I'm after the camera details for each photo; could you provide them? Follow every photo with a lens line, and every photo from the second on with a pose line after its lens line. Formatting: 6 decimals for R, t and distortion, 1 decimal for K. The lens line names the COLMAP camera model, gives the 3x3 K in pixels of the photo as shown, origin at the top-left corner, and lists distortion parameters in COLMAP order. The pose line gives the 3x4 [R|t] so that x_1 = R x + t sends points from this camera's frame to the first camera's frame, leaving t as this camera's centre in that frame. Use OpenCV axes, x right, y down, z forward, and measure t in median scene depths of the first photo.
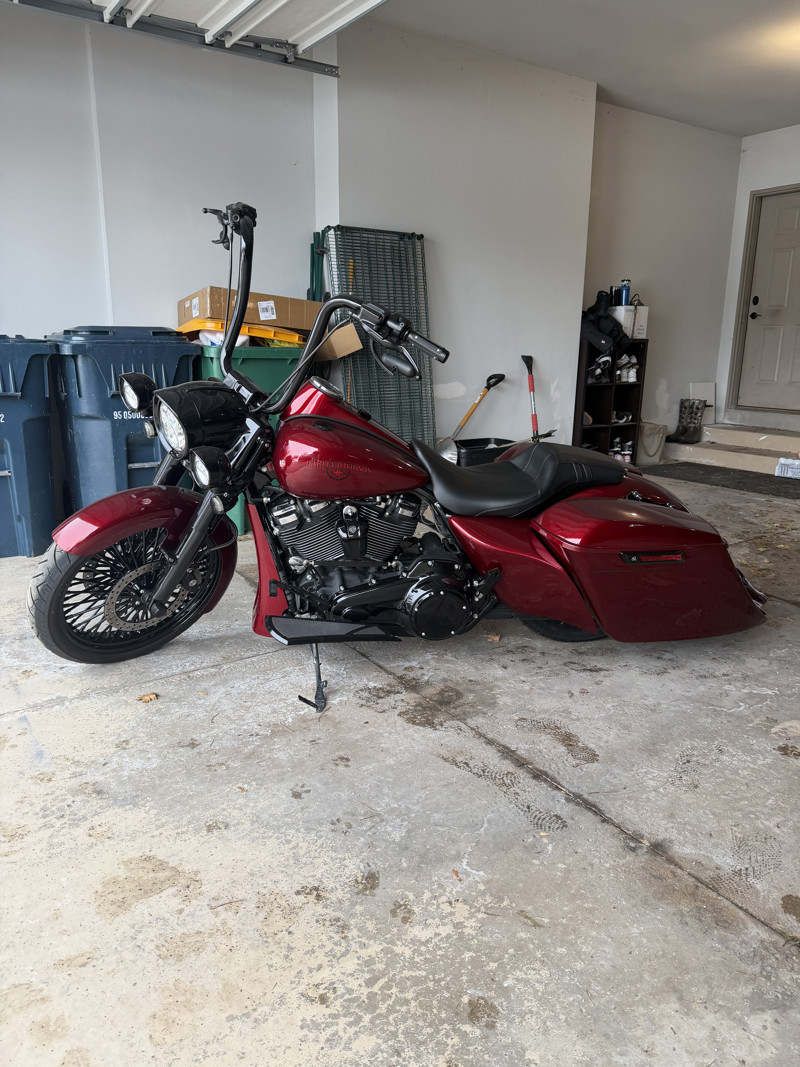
lens RADIAL K [[751.8, 0, 392.3], [0, 751.8, 531.9], [0, 0, 1]] dist [0.017209, -0.023117]
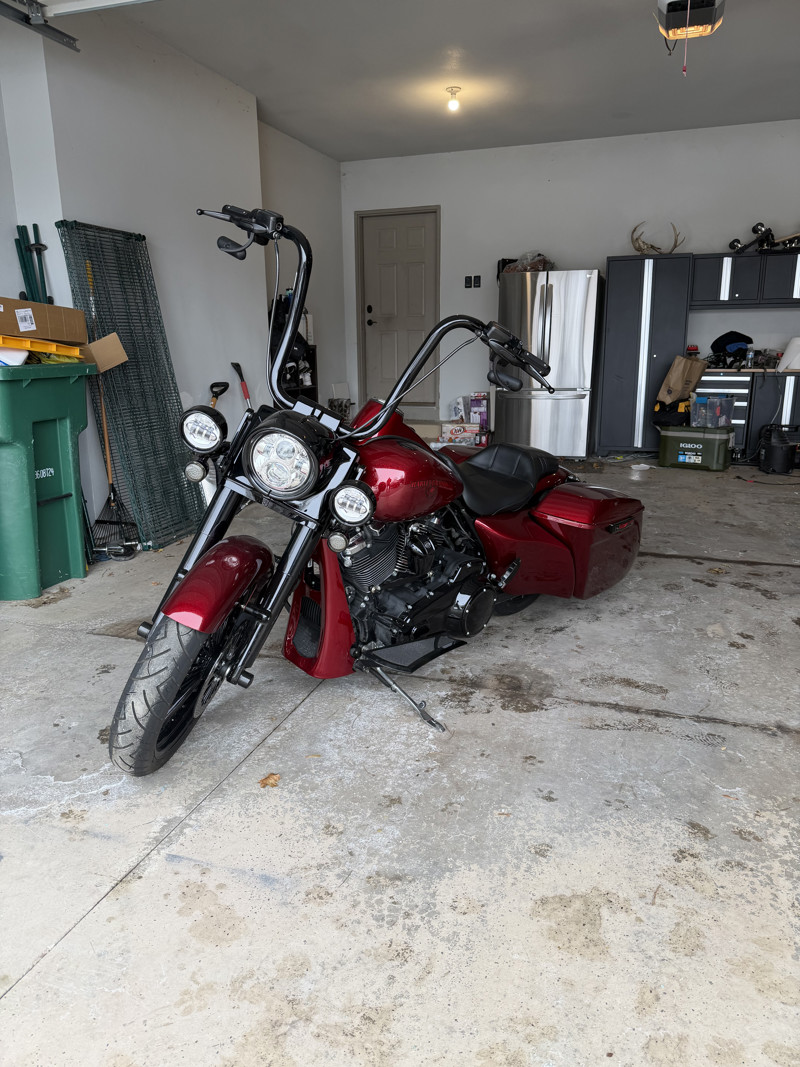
lens RADIAL K [[751.8, 0, 392.3], [0, 751.8, 531.9], [0, 0, 1]] dist [0.017209, -0.023117]
pose [[0.795690, -0.165703, 0.582598, -0.667608], [0.163802, 0.984879, 0.056404, -0.086622], [-0.583135, 0.050550, 0.810801, 0.204463]]
